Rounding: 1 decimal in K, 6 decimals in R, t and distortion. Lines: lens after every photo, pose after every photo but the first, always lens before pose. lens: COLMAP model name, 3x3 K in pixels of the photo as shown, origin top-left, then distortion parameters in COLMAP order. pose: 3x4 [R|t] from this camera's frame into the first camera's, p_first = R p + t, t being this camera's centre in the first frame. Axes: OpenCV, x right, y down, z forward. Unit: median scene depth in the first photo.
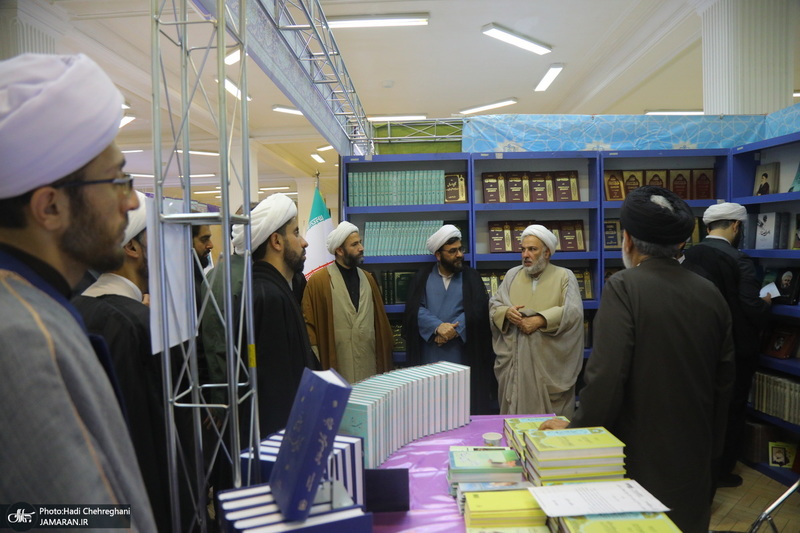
lens RADIAL K [[551.8, 0, 400.0], [0, 551.8, 266.5], [0, 0, 1]] dist [-0.119208, 0.071339]
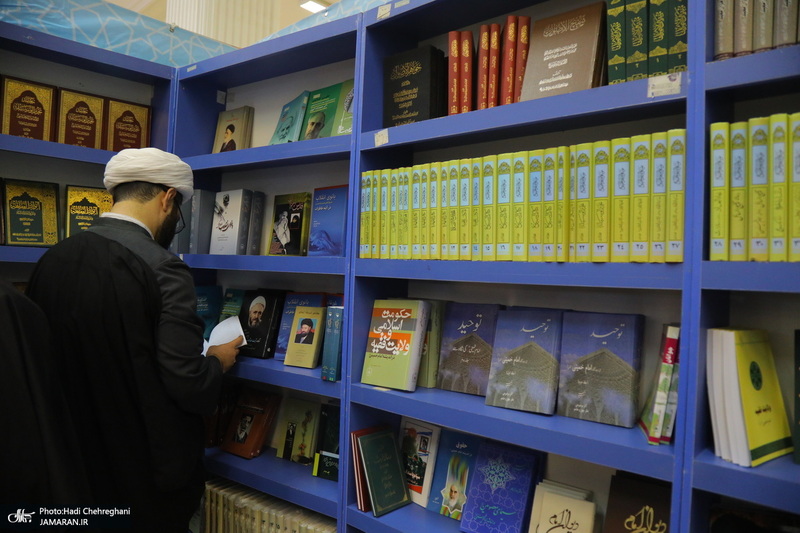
lens RADIAL K [[551.8, 0, 400.0], [0, 551.8, 266.5], [0, 0, 1]] dist [-0.119208, 0.071339]
pose [[0.630735, 0.045719, 0.774651, 0.371215], [-0.014674, 0.998787, -0.046999, 0.002690], [-0.775860, 0.018277, 0.630641, 0.508042]]
